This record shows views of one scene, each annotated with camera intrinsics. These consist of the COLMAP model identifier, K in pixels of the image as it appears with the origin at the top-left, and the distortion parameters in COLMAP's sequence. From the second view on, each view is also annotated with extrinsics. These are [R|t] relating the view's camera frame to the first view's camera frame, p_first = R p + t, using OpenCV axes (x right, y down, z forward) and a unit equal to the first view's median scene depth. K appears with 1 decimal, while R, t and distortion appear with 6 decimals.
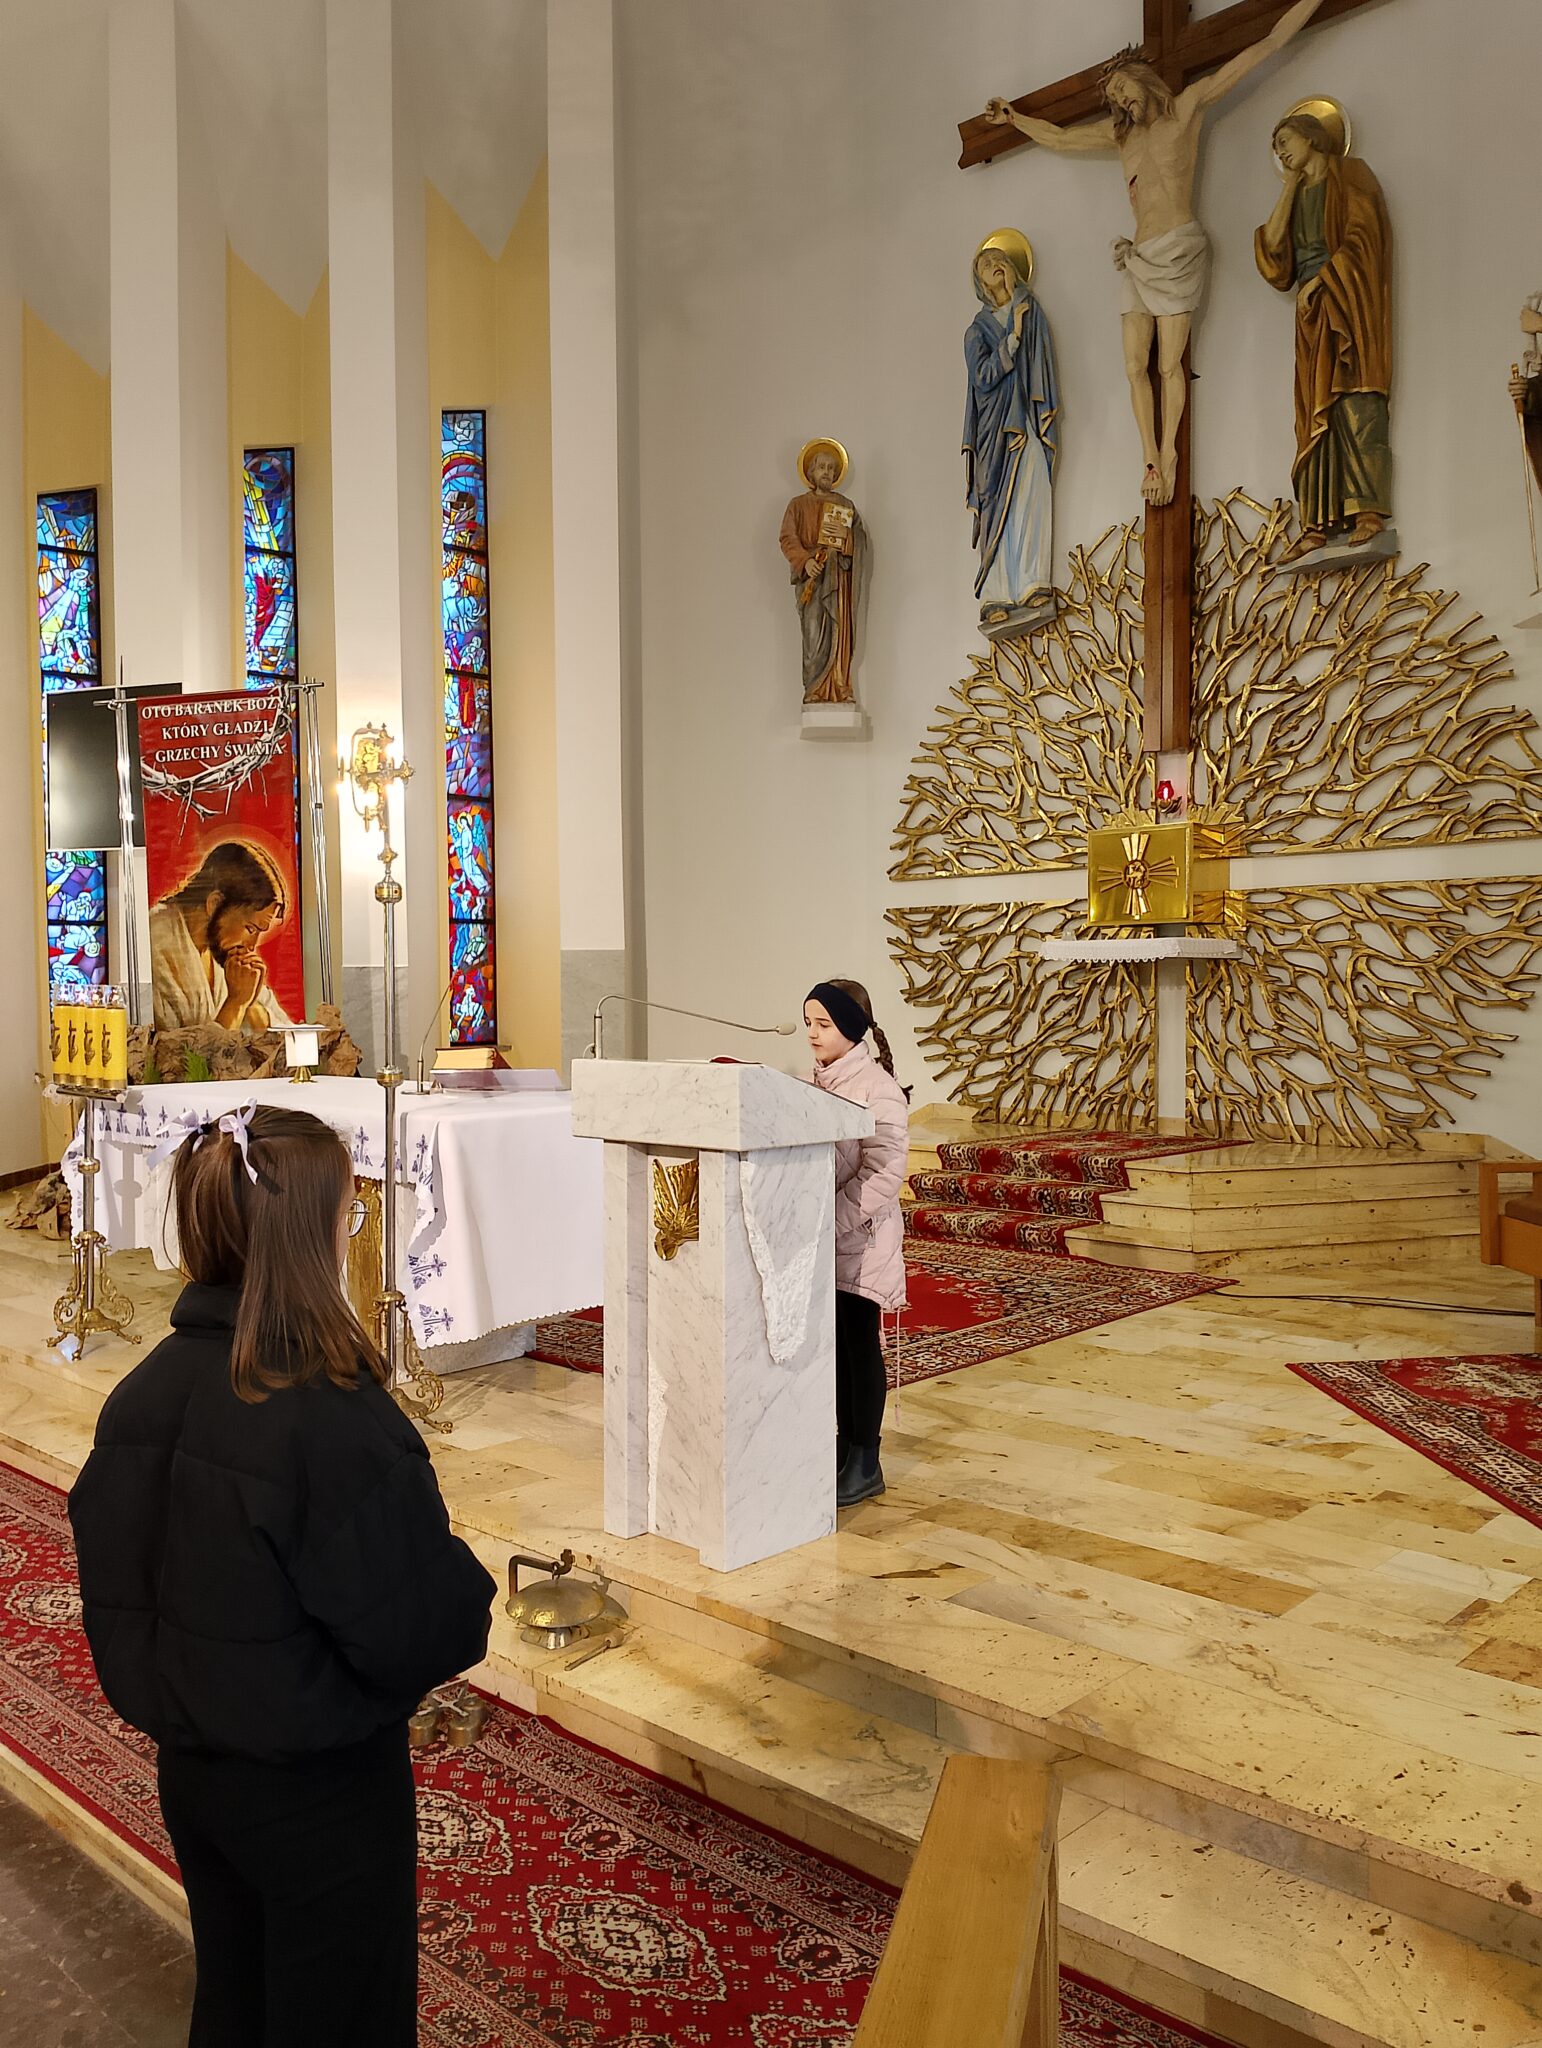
lens RADIAL K [[1637.9, 0, 775.0], [0, 1637.9, 1030.5], [0, 0, 1]] dist [0.066665, -0.146192]
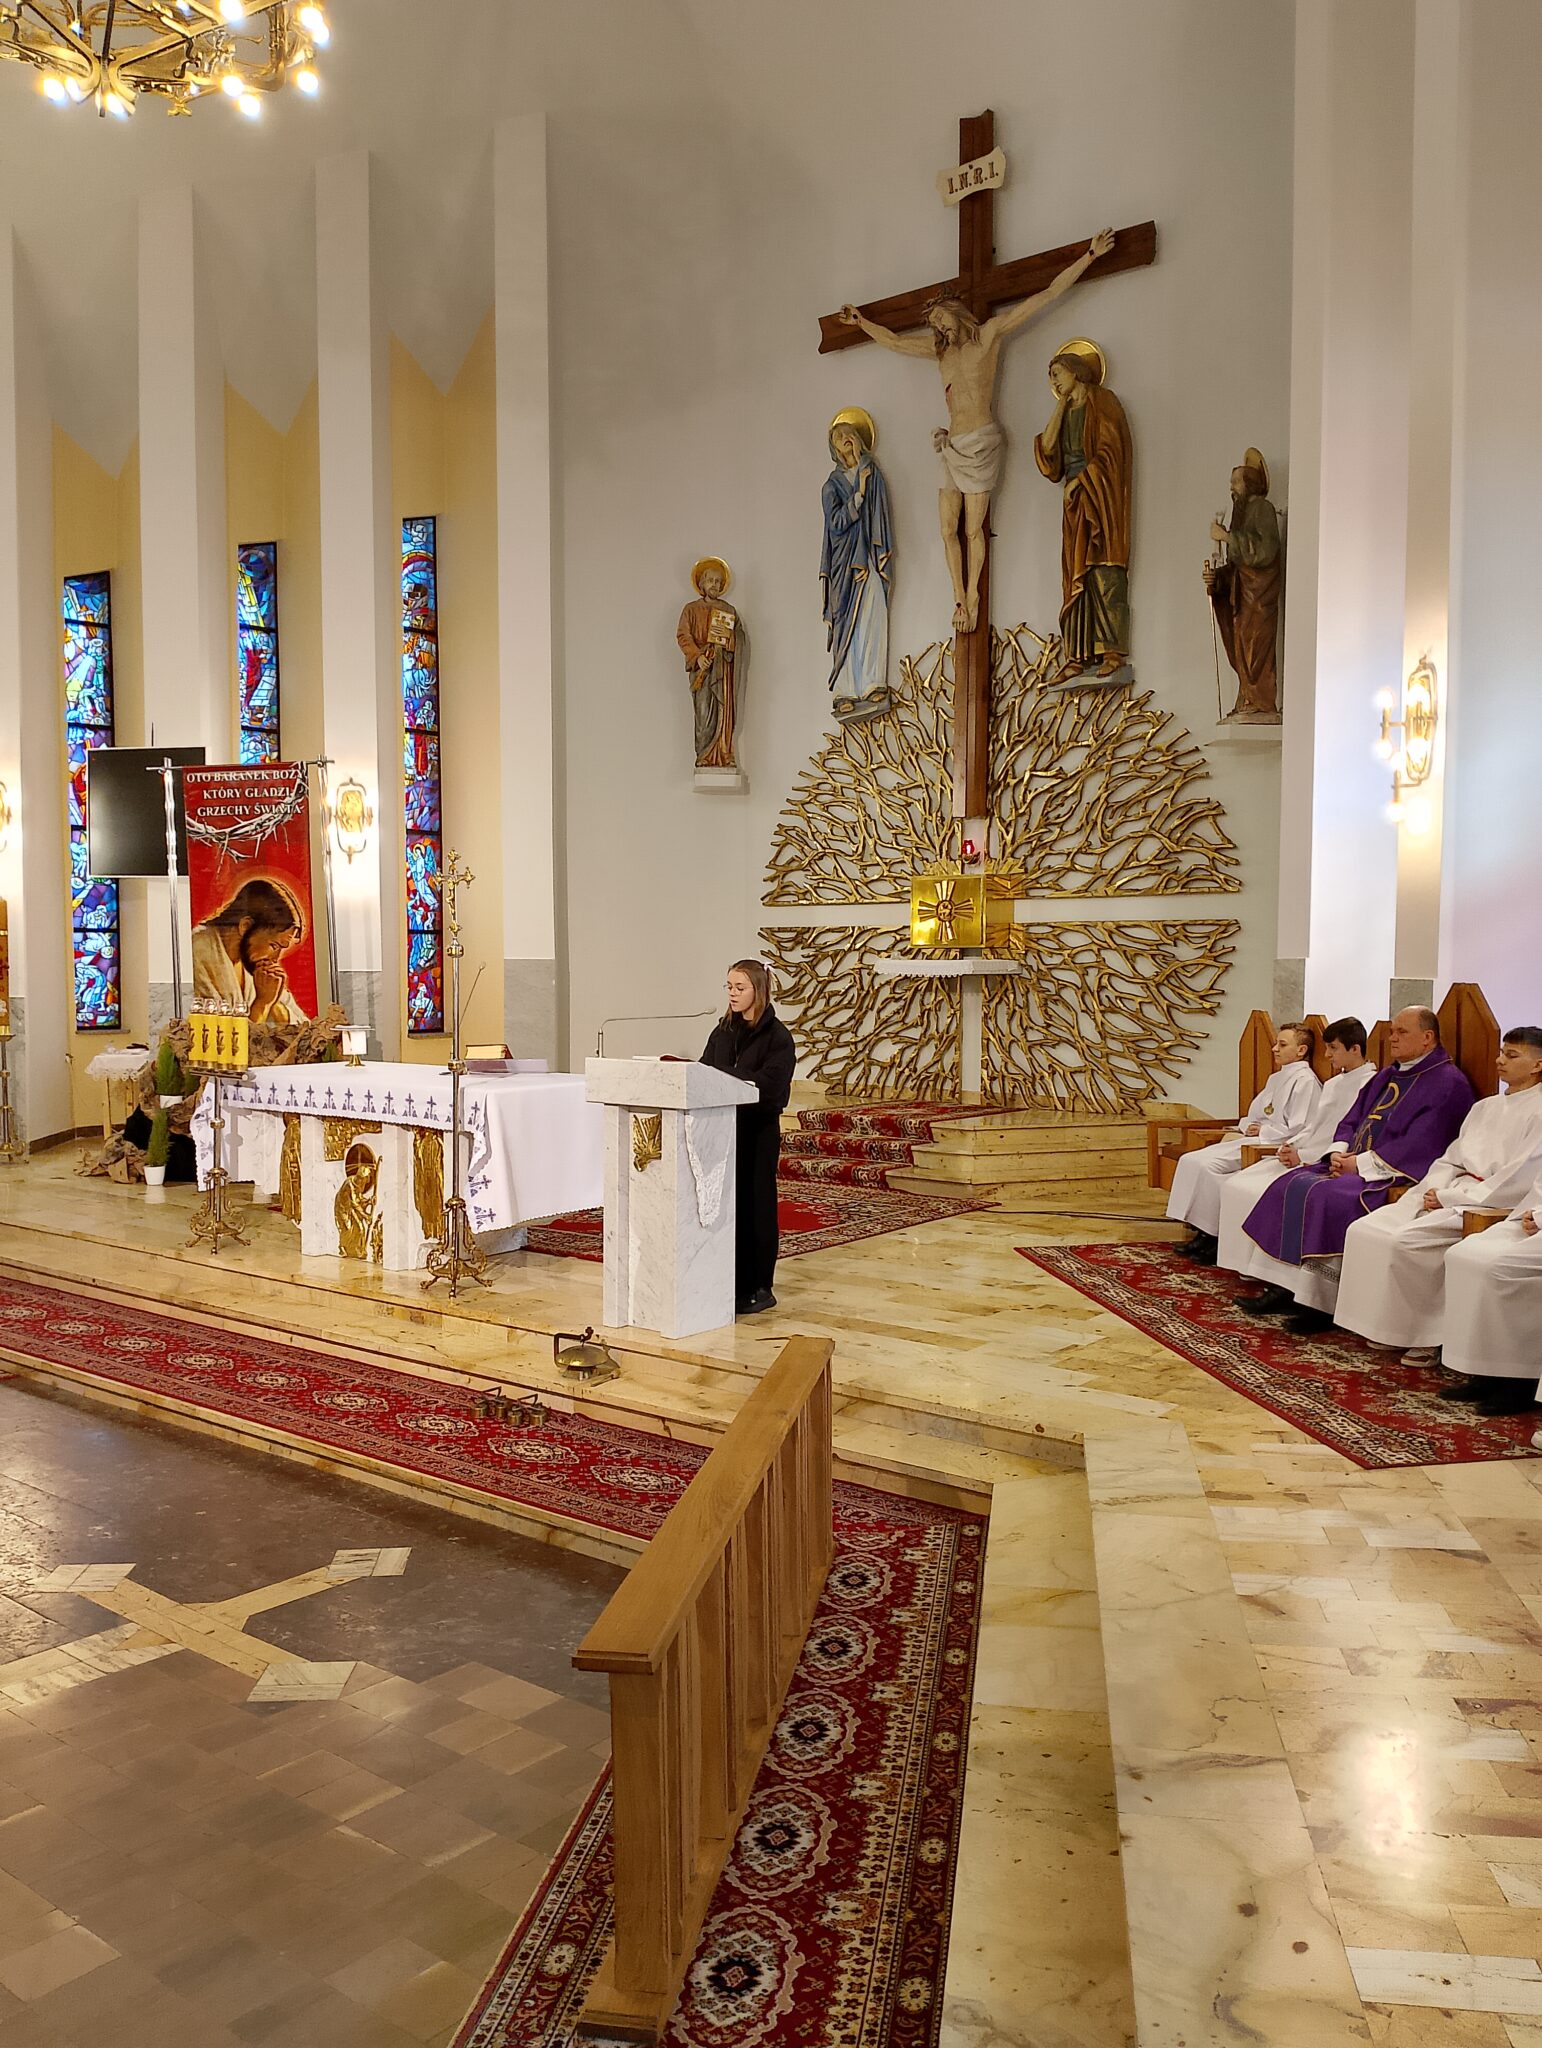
lens RADIAL K [[1653.9, 0, 778.0], [0, 1653.9, 1037.5], [0, 0, 1]] dist [0.084278, -0.172185]
pose [[0.996540, 0.004289, 0.083004, -0.027757], [-0.006001, 0.999774, 0.020389, -0.017270], [-0.082898, -0.020816, 0.996341, -0.325809]]
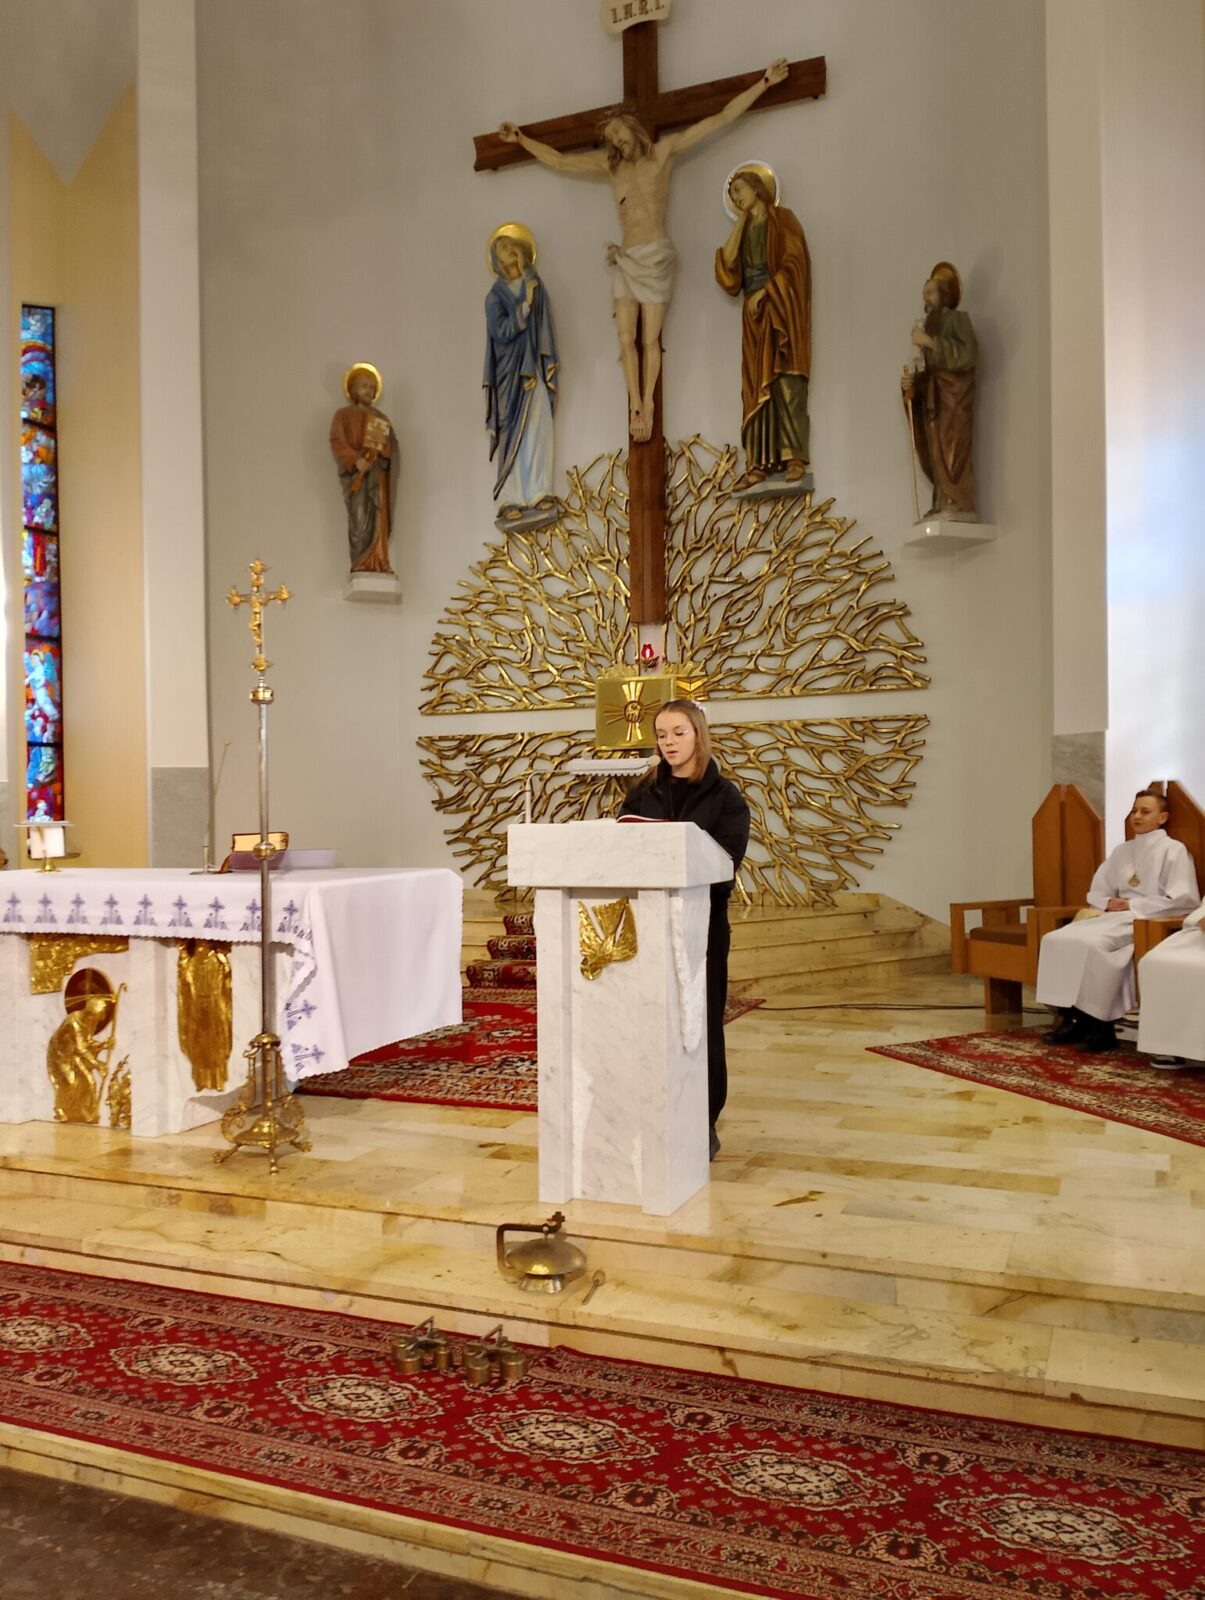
lens RADIAL K [[1287.0, 0, 609.3], [0, 1287.0, 806.1], [0, 0, 1]] dist [0.072450, -0.132817]
pose [[0.934771, -0.006720, 0.355188, -0.168472], [0.019363, 0.999299, -0.032053, 0.015549], [-0.354723, 0.036840, 0.934245, 0.022403]]
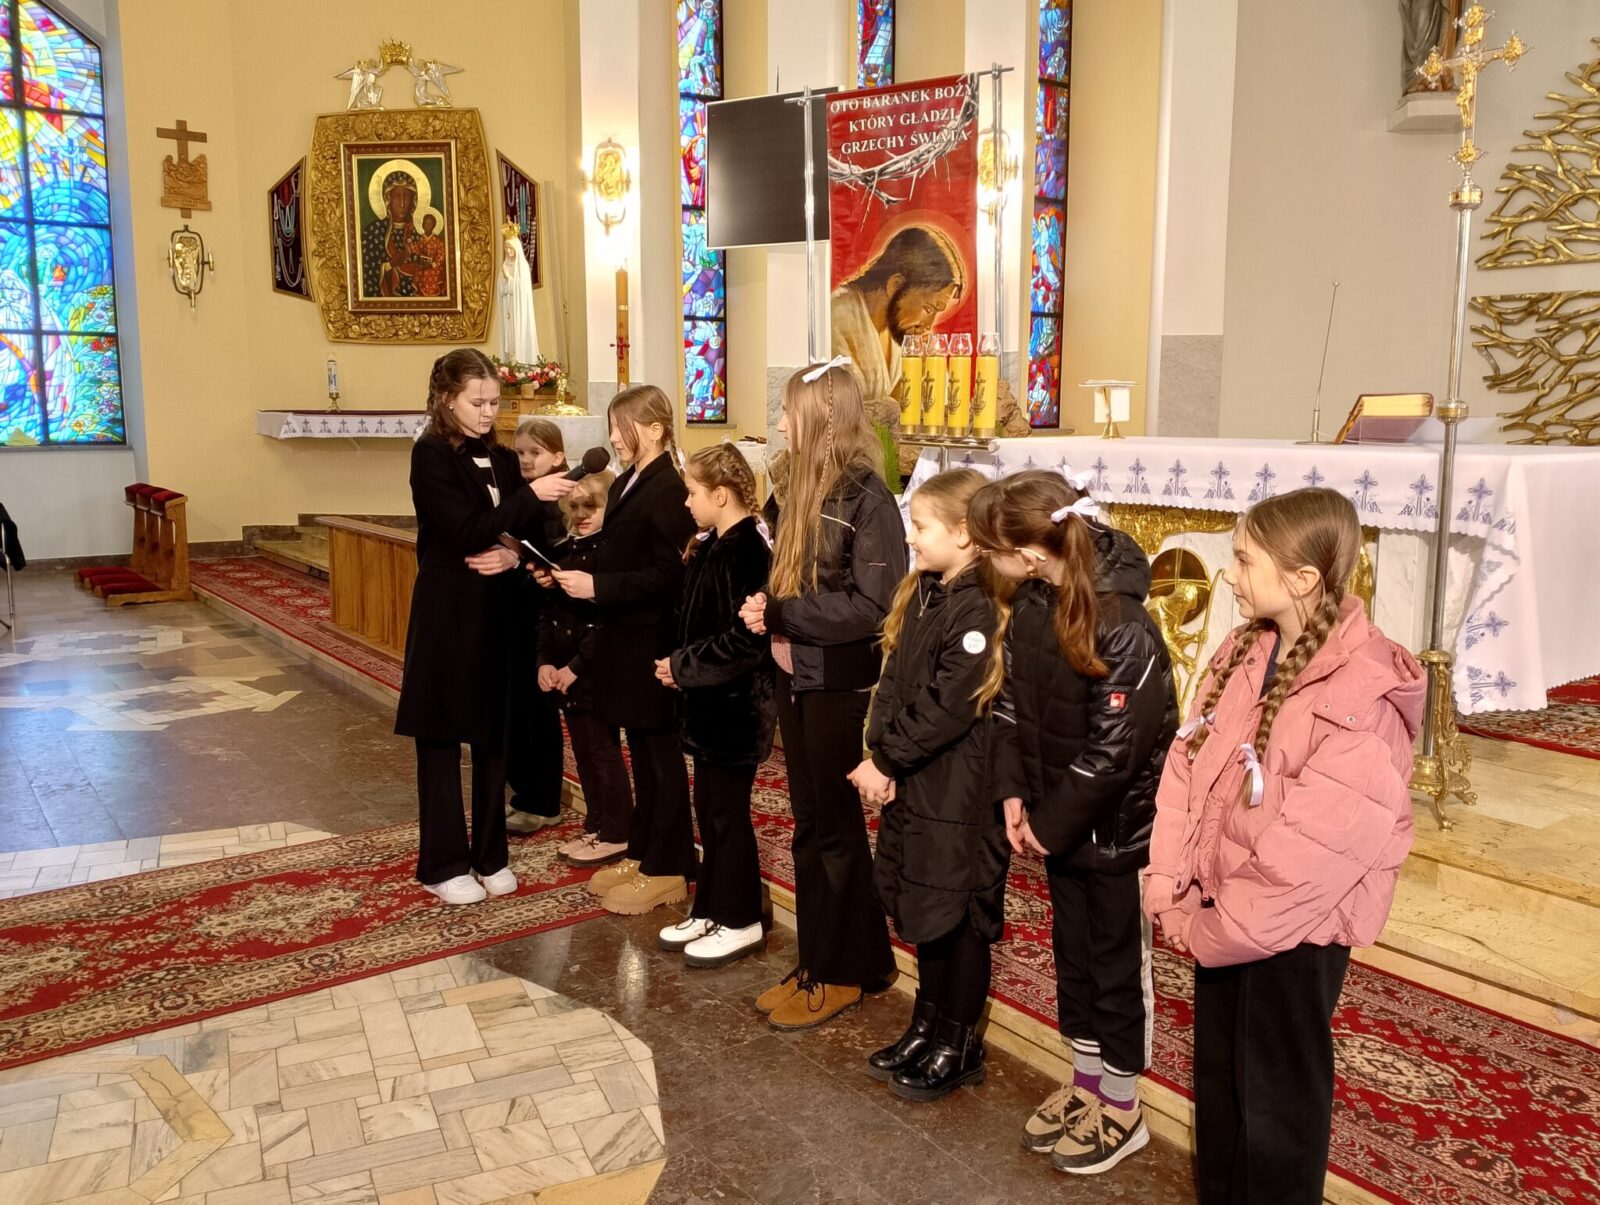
lens RADIAL K [[1278.5, 0, 804.3], [0, 1278.5, 602.2], [0, 0, 1]] dist [-0.004931, -0.013364]
pose [[0.984599, 0.032965, -0.171692, -0.231236], [-0.011565, 0.992192, 0.124181, 0.024691], [0.174446, -0.120283, 0.977293, 0.129648]]
